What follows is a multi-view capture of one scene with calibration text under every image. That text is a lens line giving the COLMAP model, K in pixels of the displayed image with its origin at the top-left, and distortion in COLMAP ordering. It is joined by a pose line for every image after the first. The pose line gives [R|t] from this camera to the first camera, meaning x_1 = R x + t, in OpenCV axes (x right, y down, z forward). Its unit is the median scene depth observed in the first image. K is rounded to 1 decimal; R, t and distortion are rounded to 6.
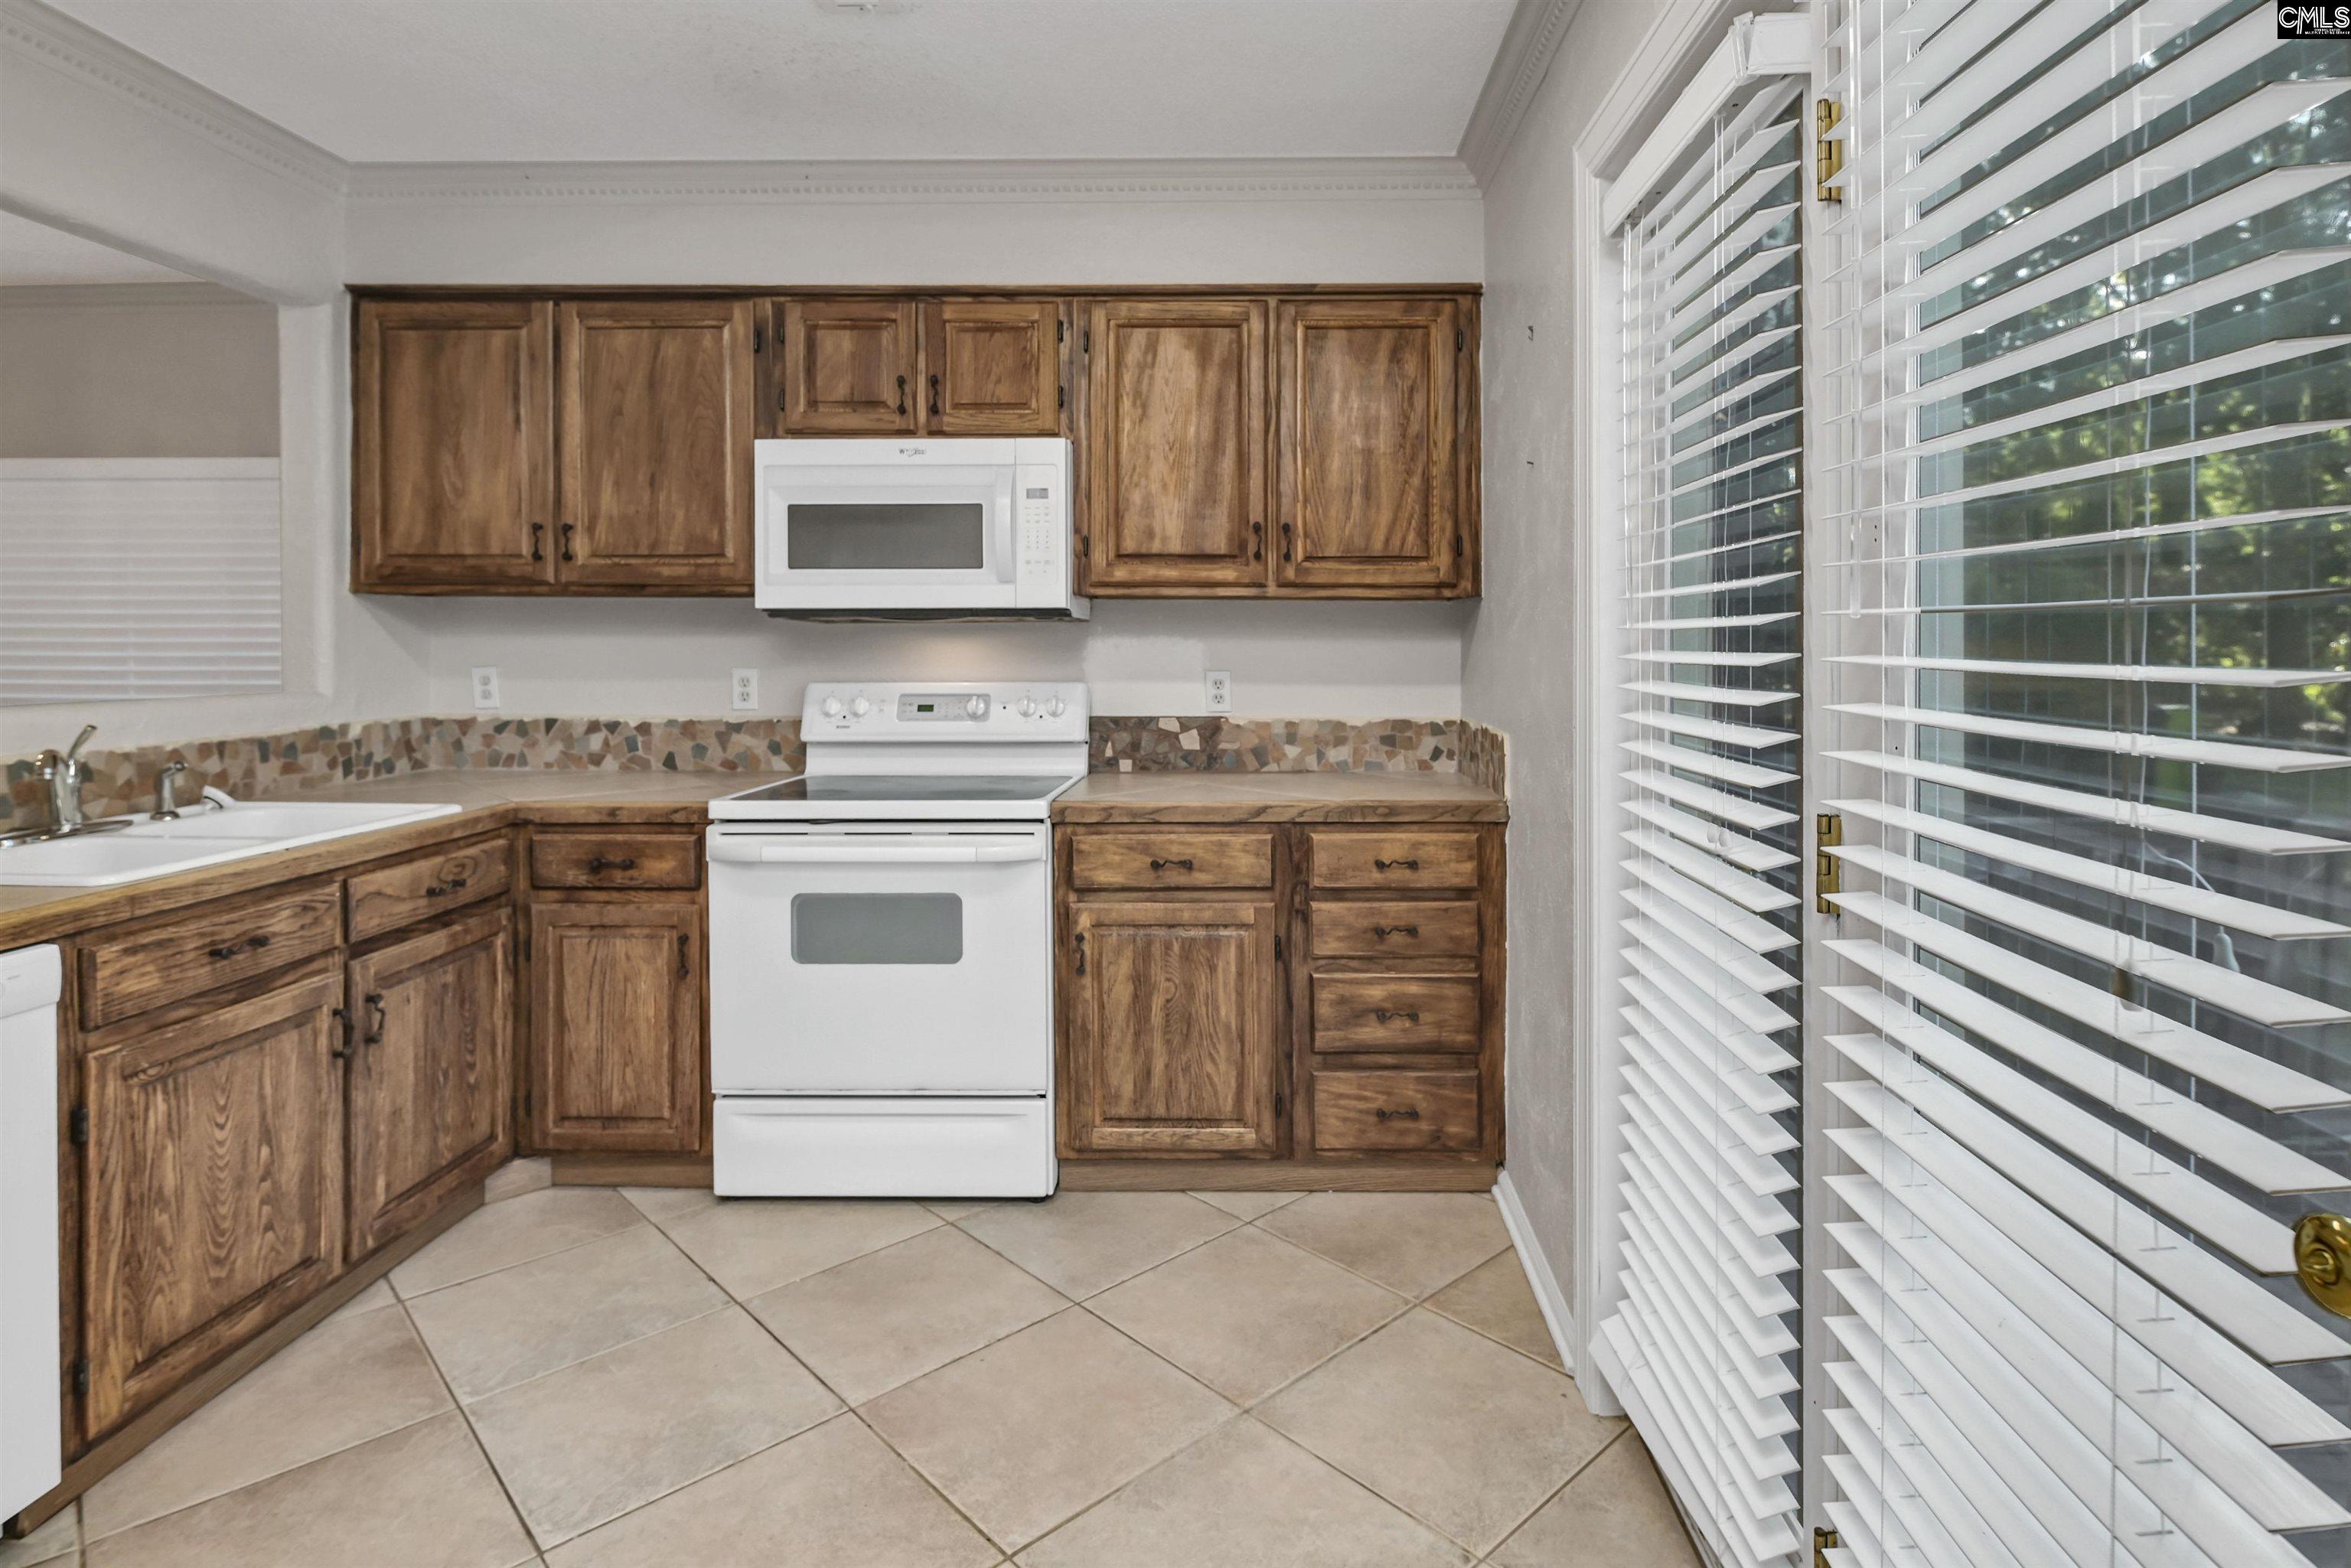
lens RADIAL K [[1214.9, 0, 1238.9], [0, 1214.9, 667.9], [0, 0, 1]] dist [0.003935, -0.007524]
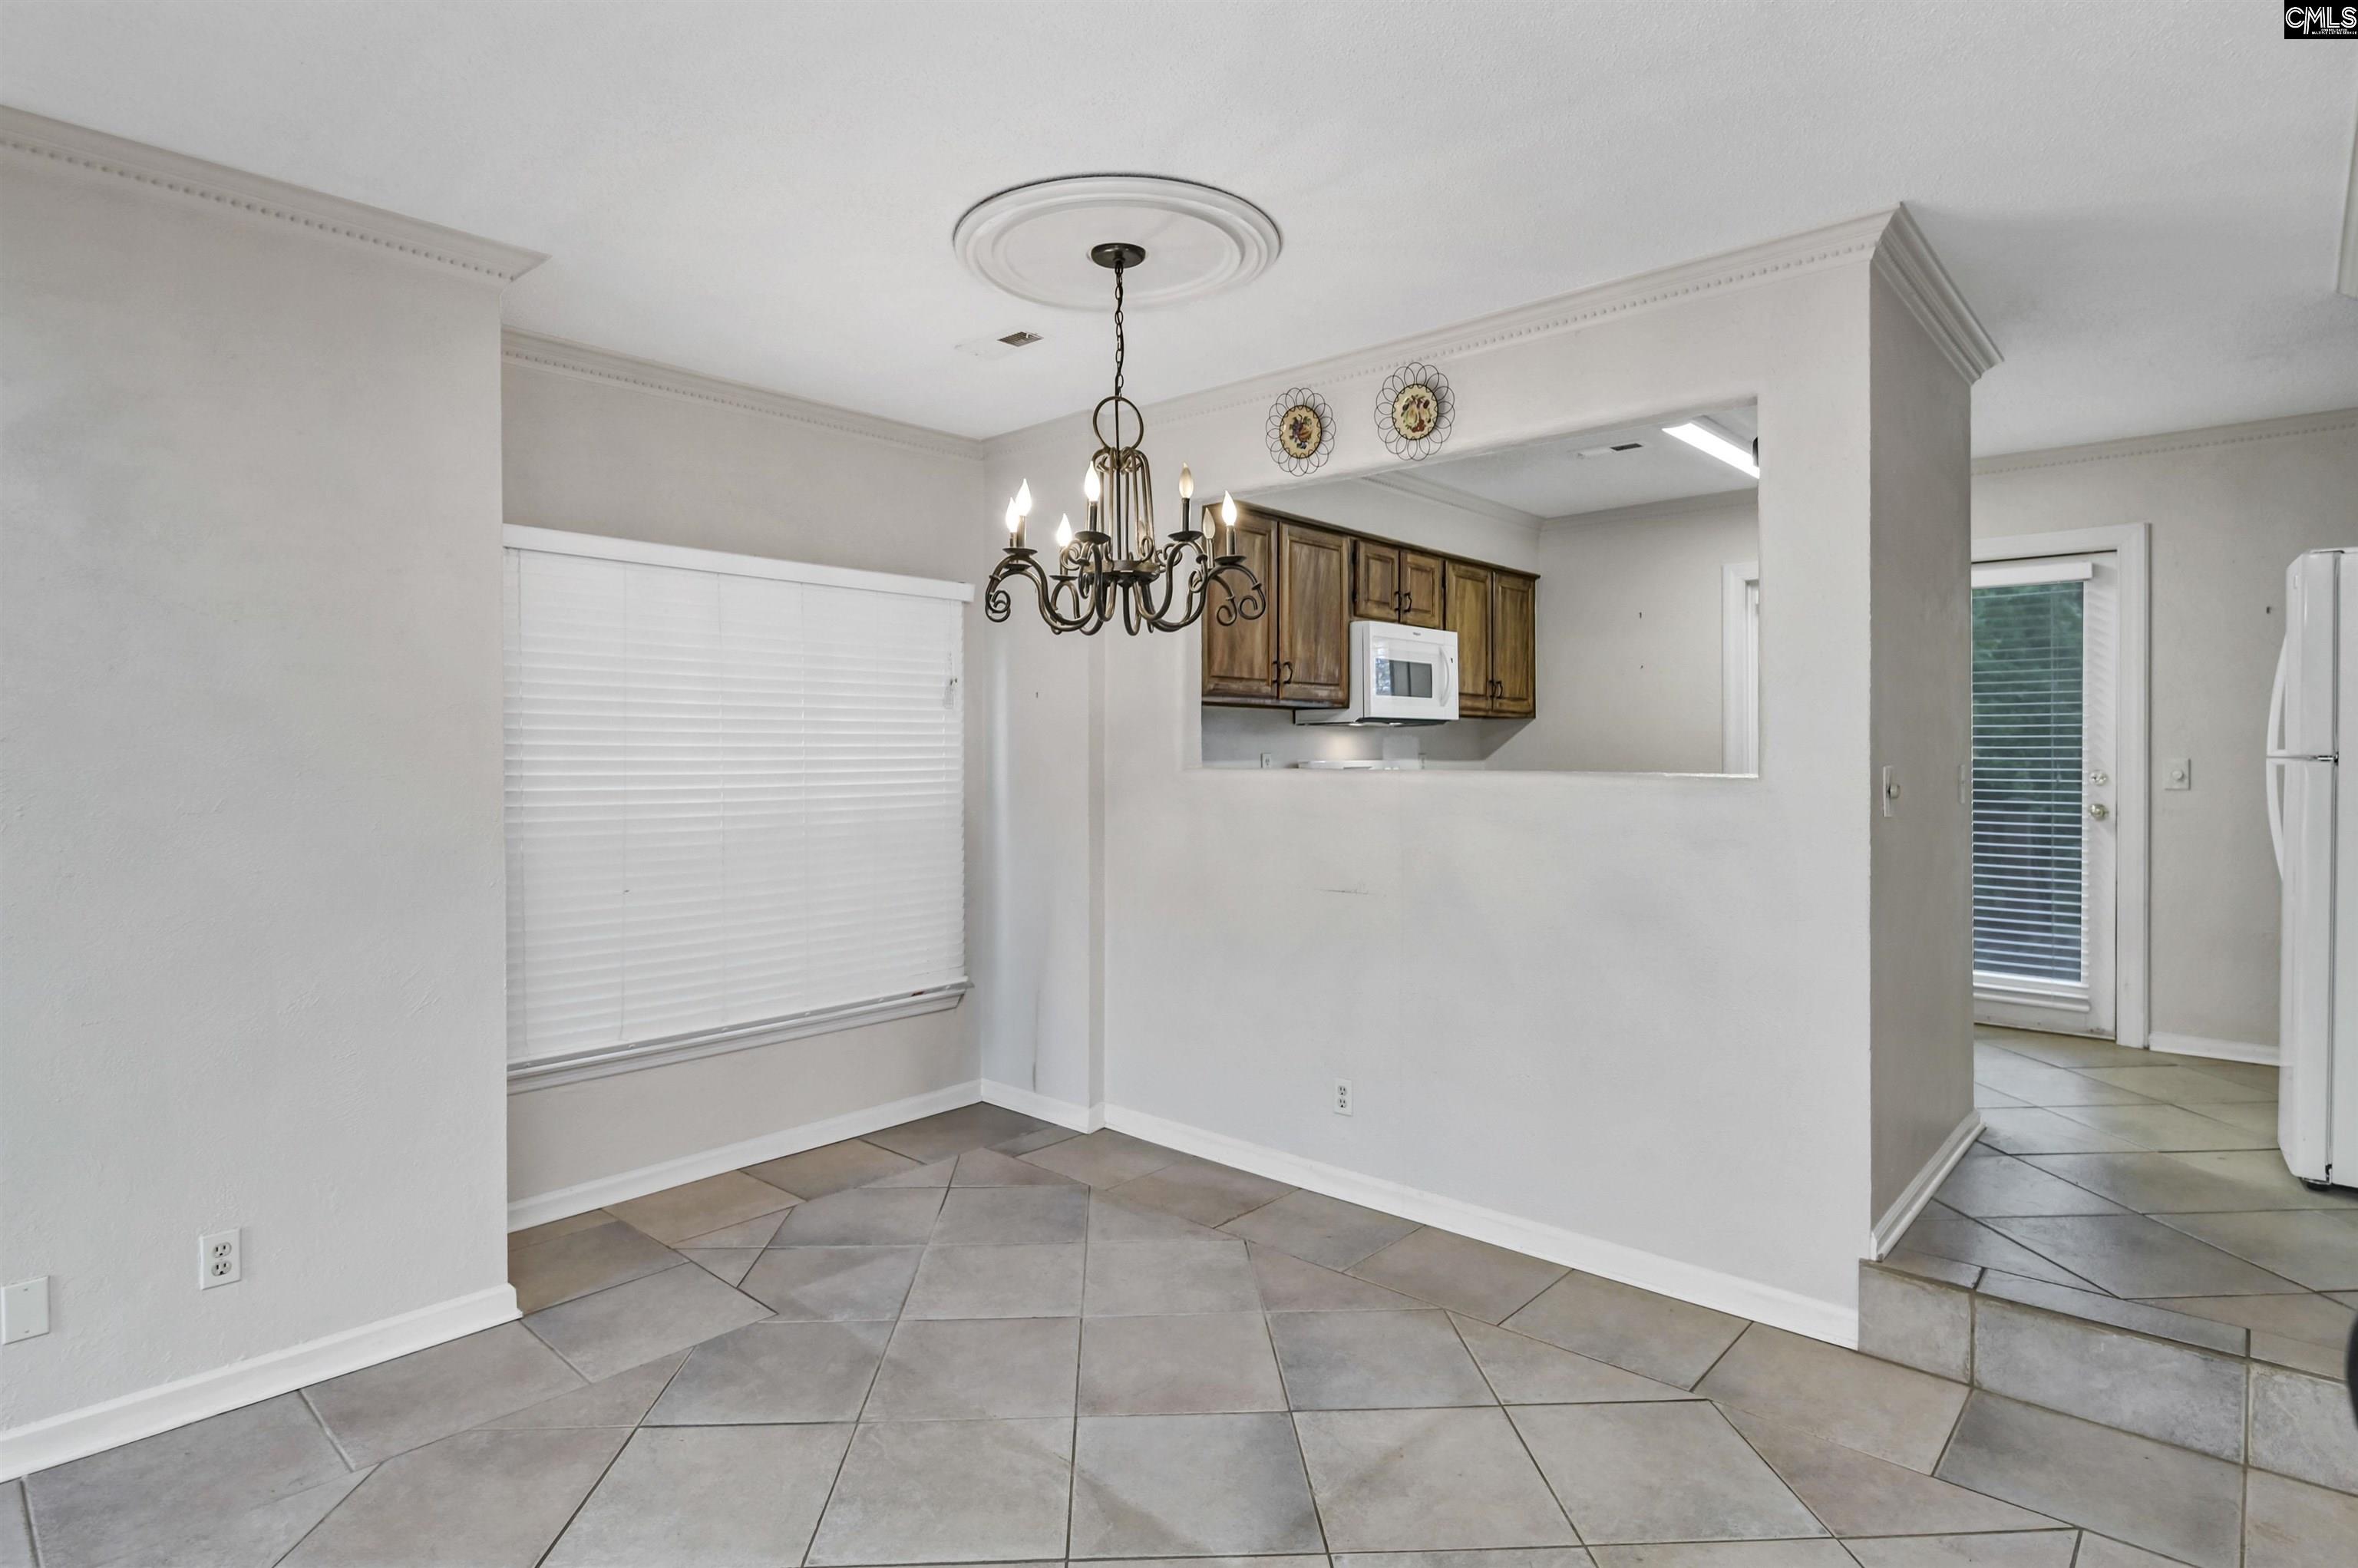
lens RADIAL K [[1218.5, 0, 1150.8], [0, 1218.5, 751.9], [0, 0, 1]] dist [0.003935, -0.007524]
pose [[0.664288, -0.001409, 0.747475, -2.040709], [0.016055, 0.999794, -0.012384, 0.019047], [-0.747304, 0.020228, 0.664174, 0.077921]]
